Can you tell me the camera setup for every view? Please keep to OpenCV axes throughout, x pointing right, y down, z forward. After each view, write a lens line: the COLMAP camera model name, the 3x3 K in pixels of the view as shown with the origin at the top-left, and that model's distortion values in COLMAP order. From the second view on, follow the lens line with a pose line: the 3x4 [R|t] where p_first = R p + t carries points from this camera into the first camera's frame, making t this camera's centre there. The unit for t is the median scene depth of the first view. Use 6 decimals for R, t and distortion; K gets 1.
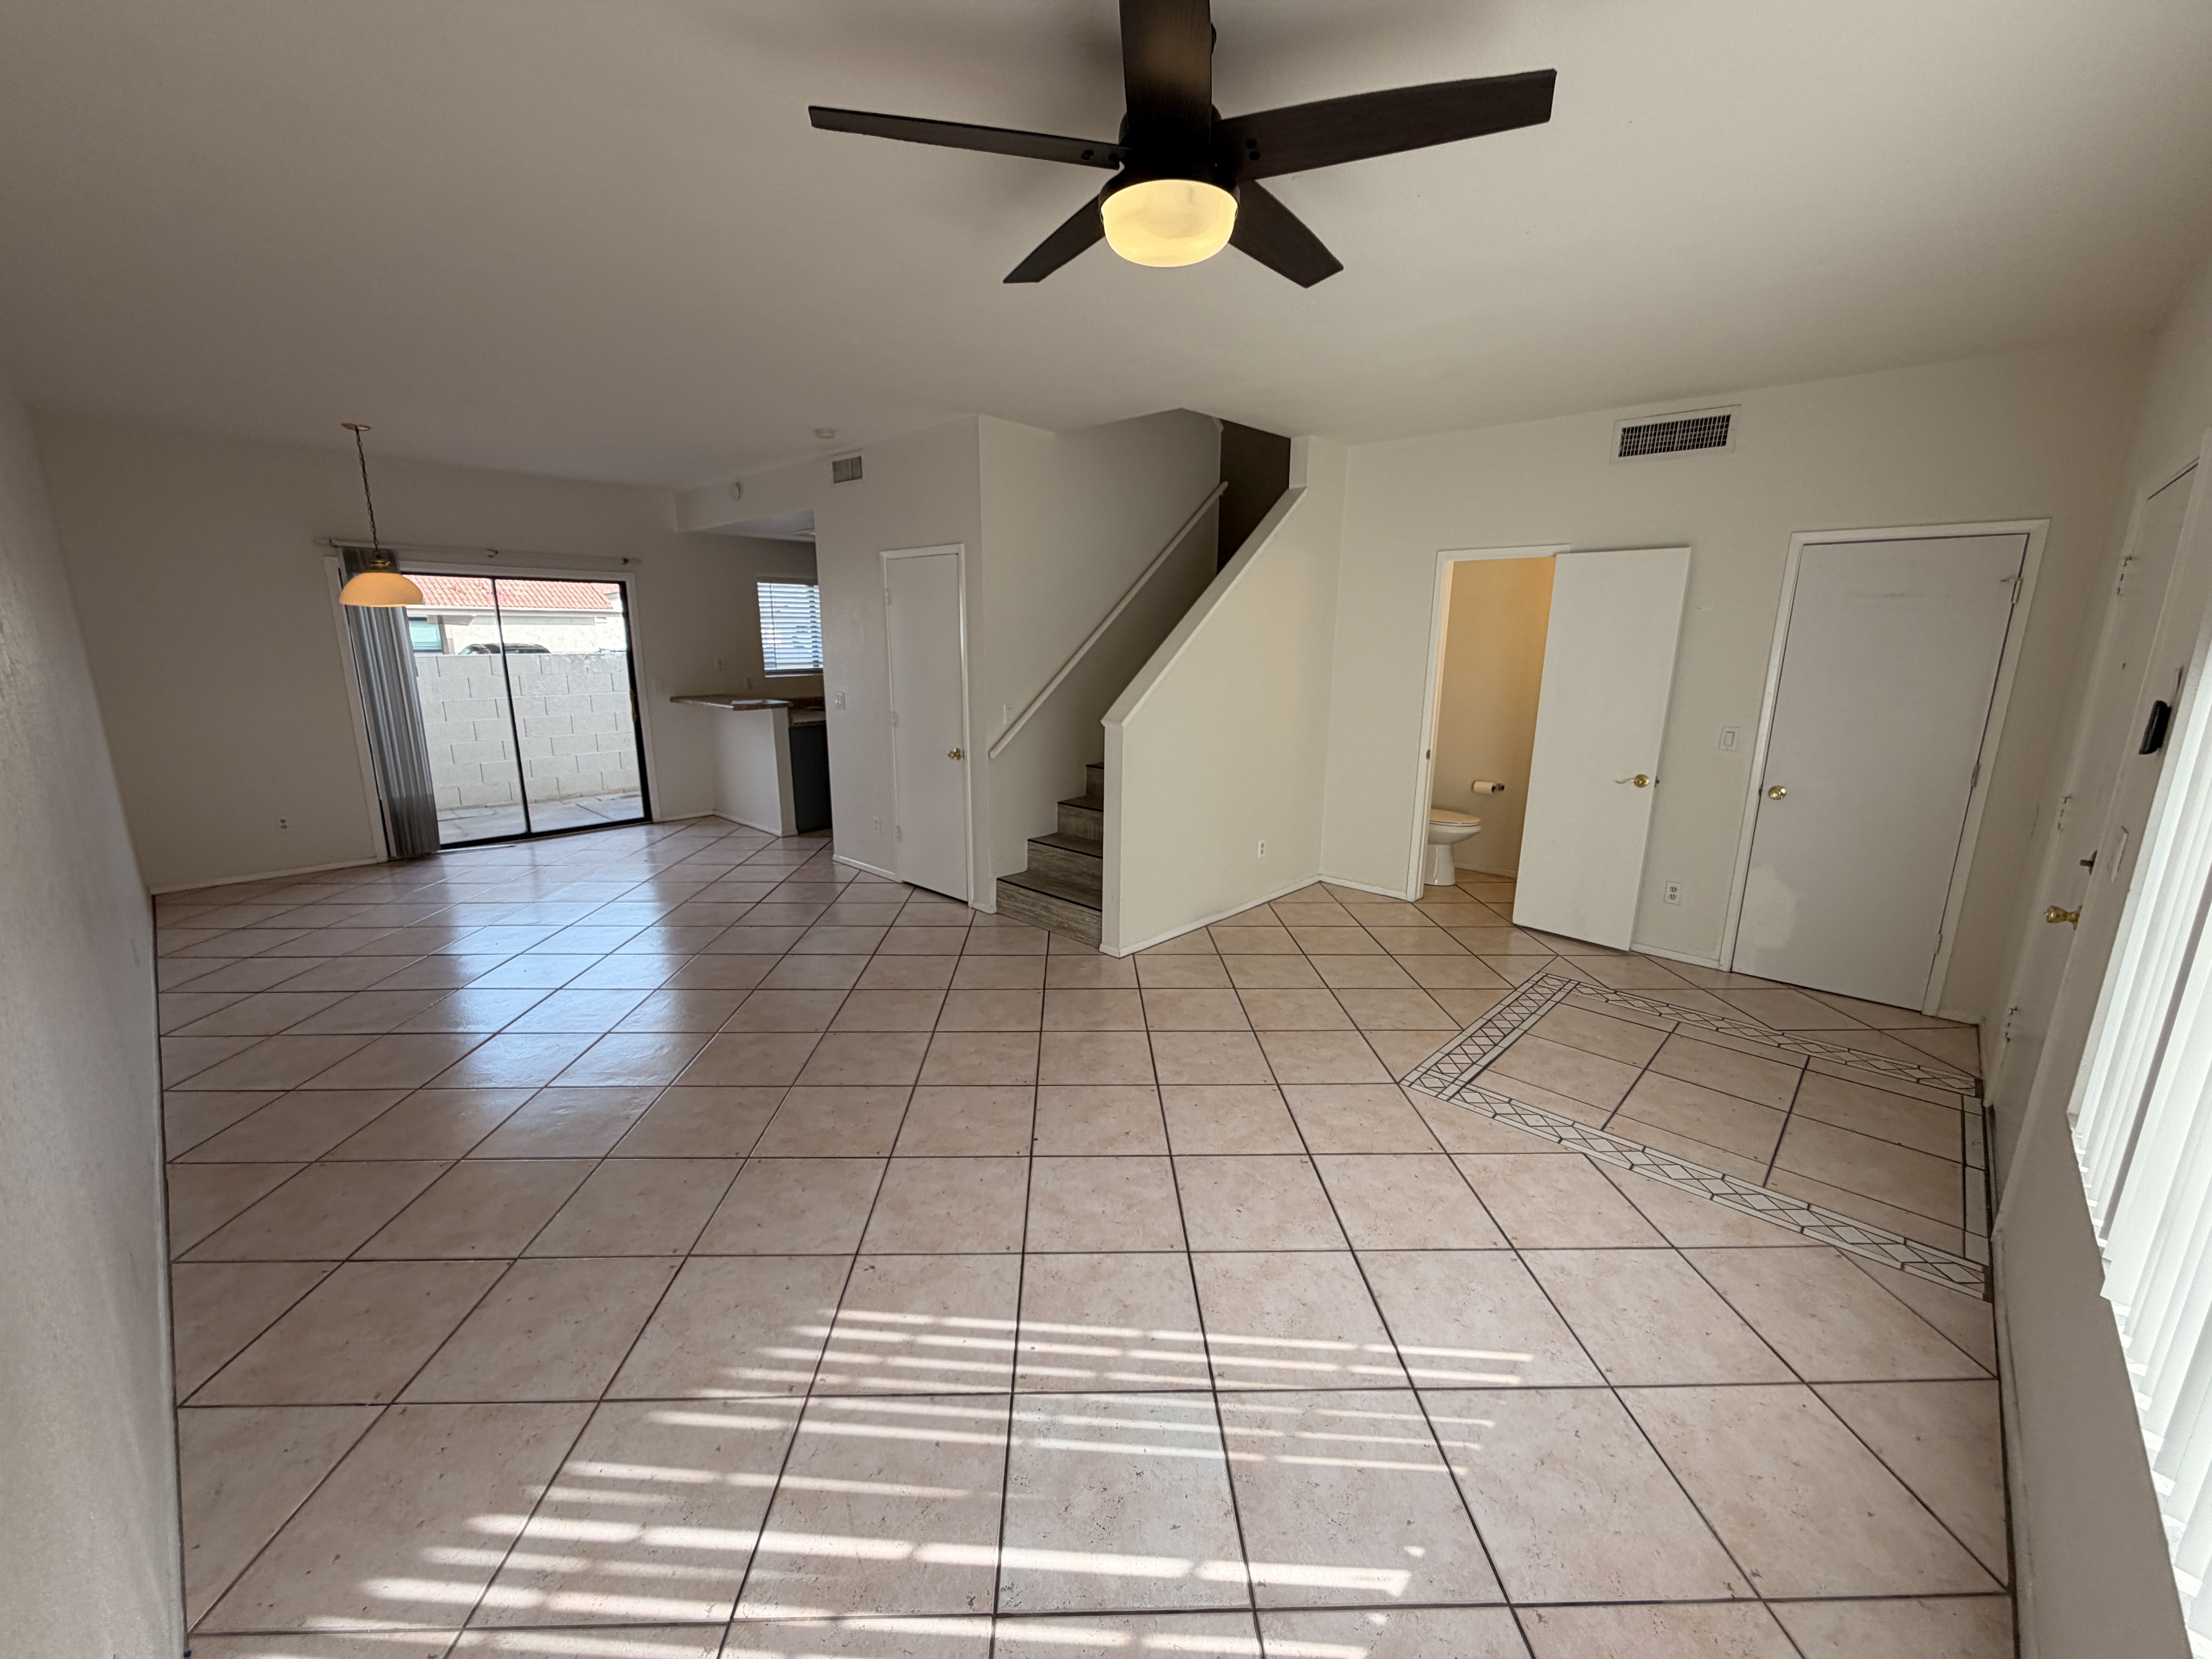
lens RADIAL K [[881.7, 0, 1114.9], [0, 881.7, 829.7], [0, 0, 1]] dist [0.001376, -0.000805]
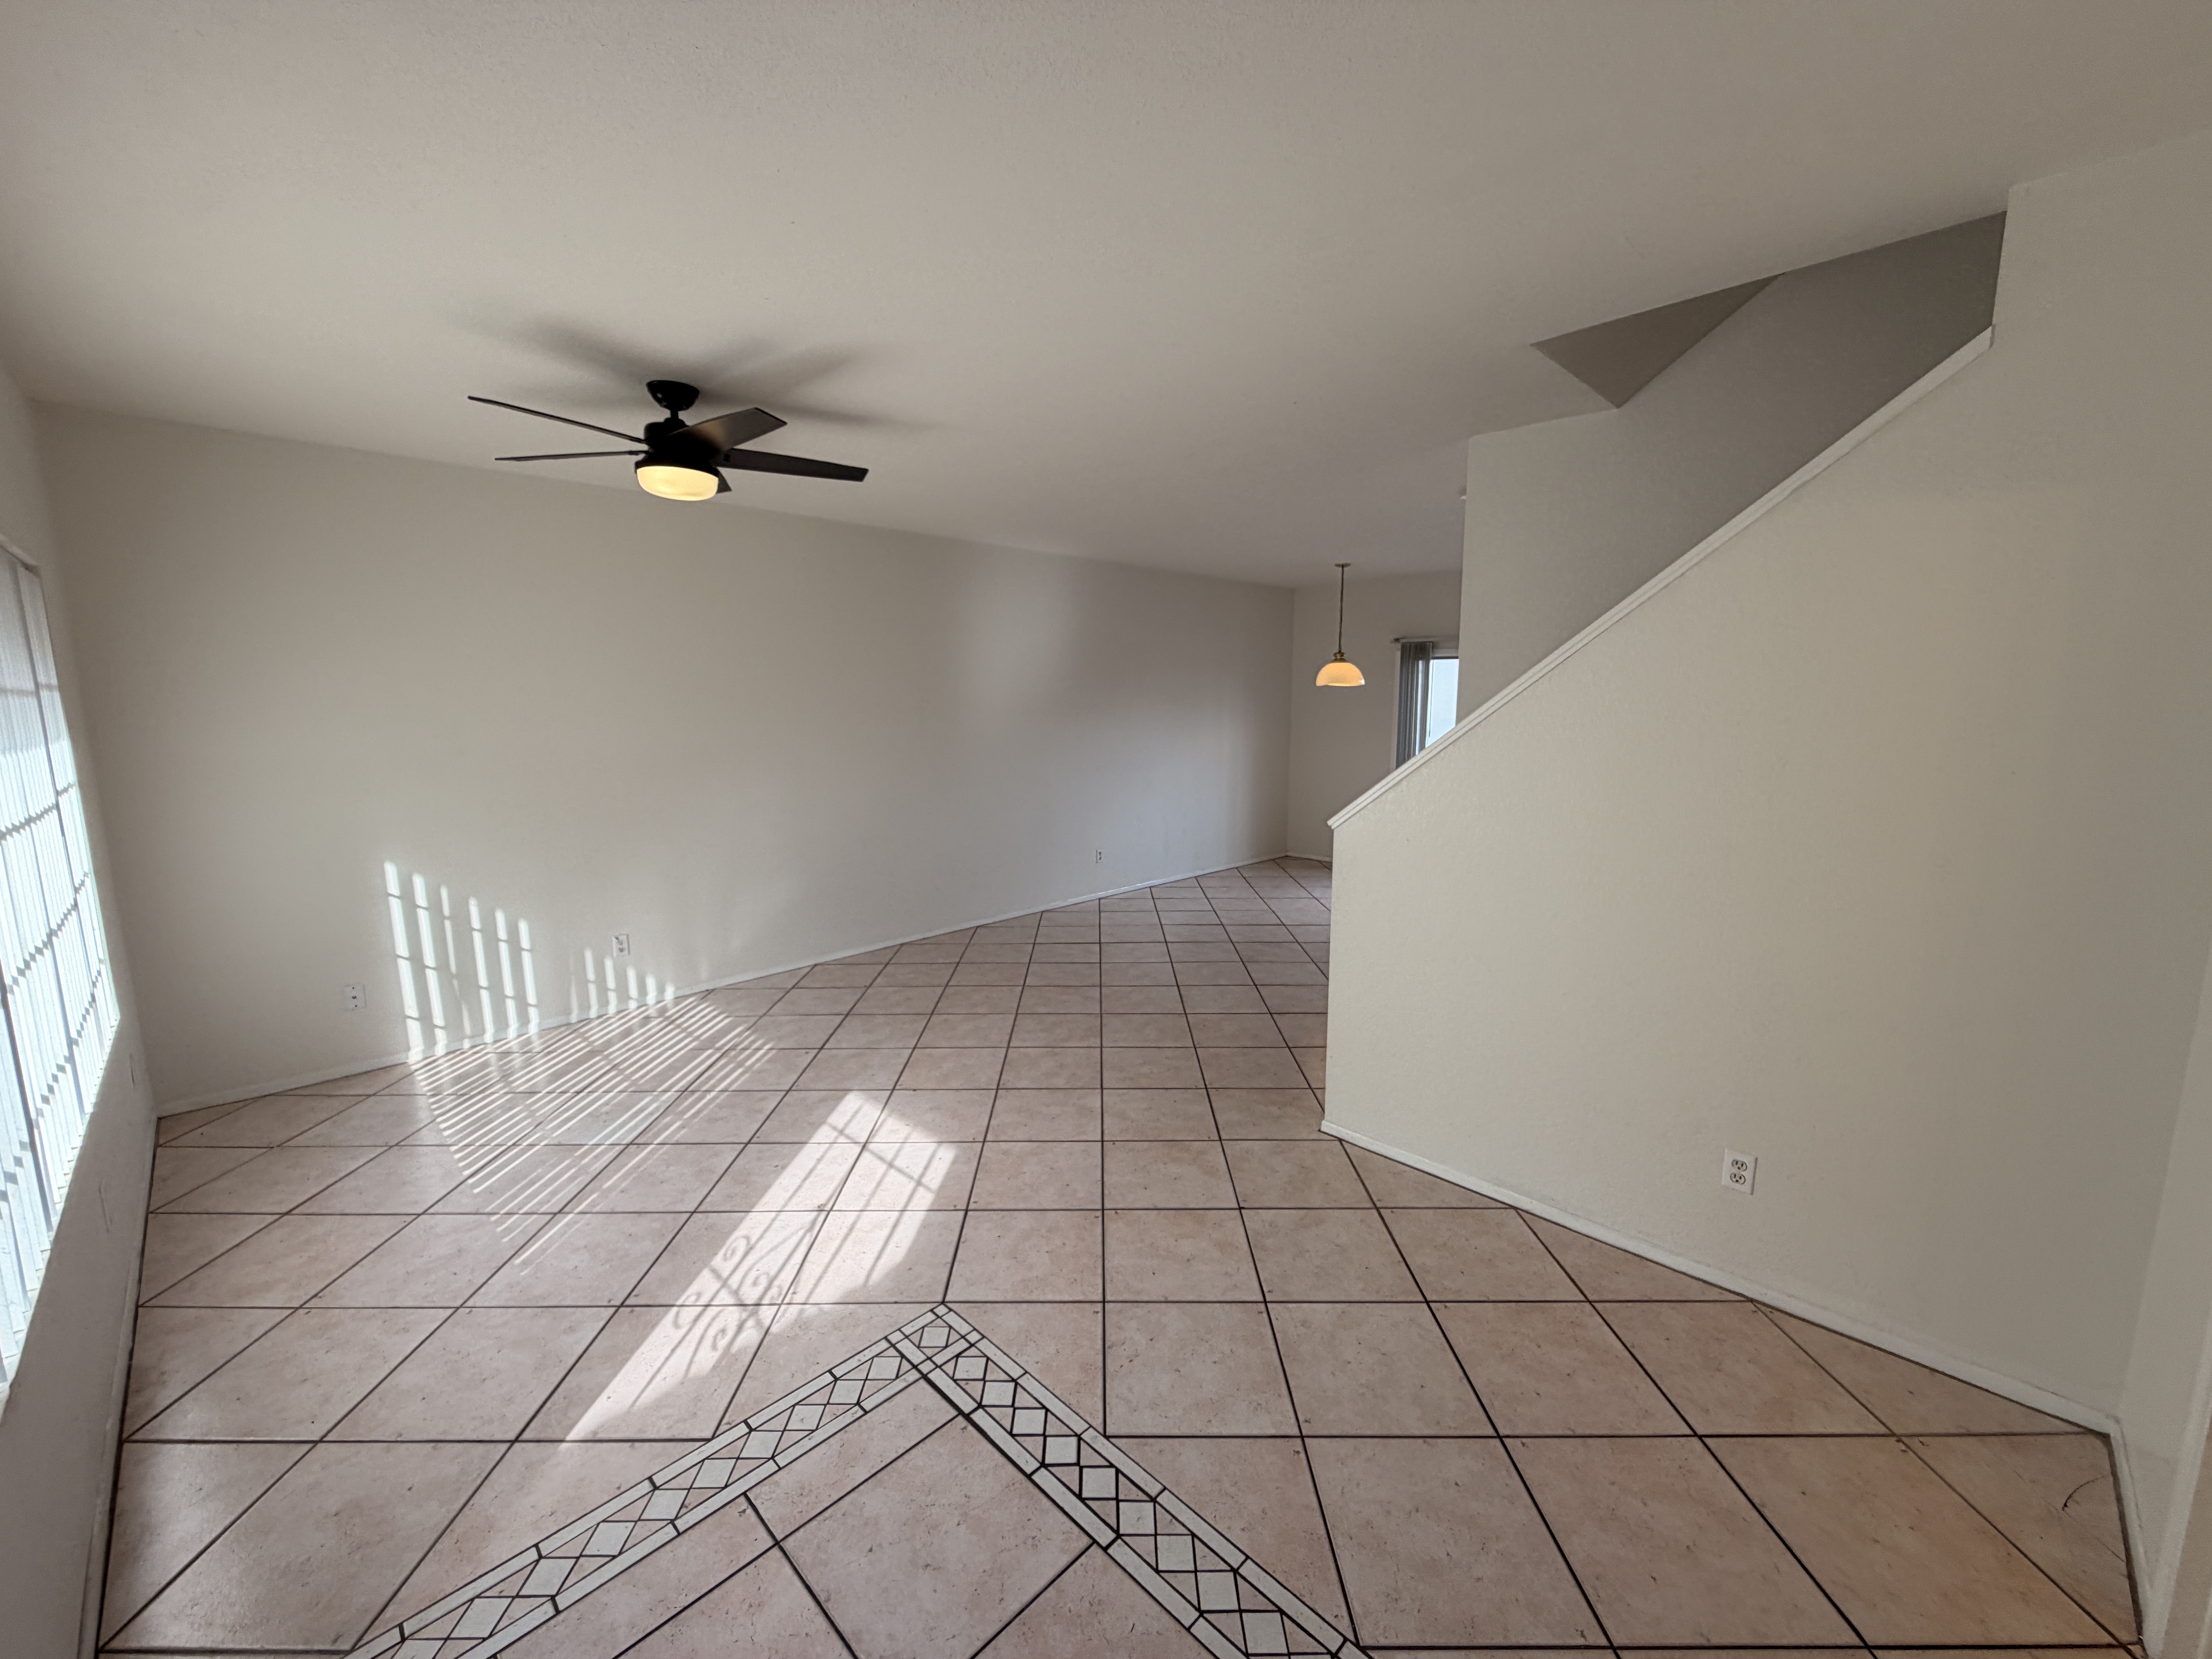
lens RADIAL K [[881.7, 0, 1102.6], [0, 881.7, 835.6], [0, 0, 1]] dist [0.001376, -0.000805]
pose [[-0.036471, 0.148322, -0.988266, 1.213883], [-0.216812, 0.964195, 0.152711, -0.292901], [0.975532, 0.219837, -0.003008, 1.271710]]
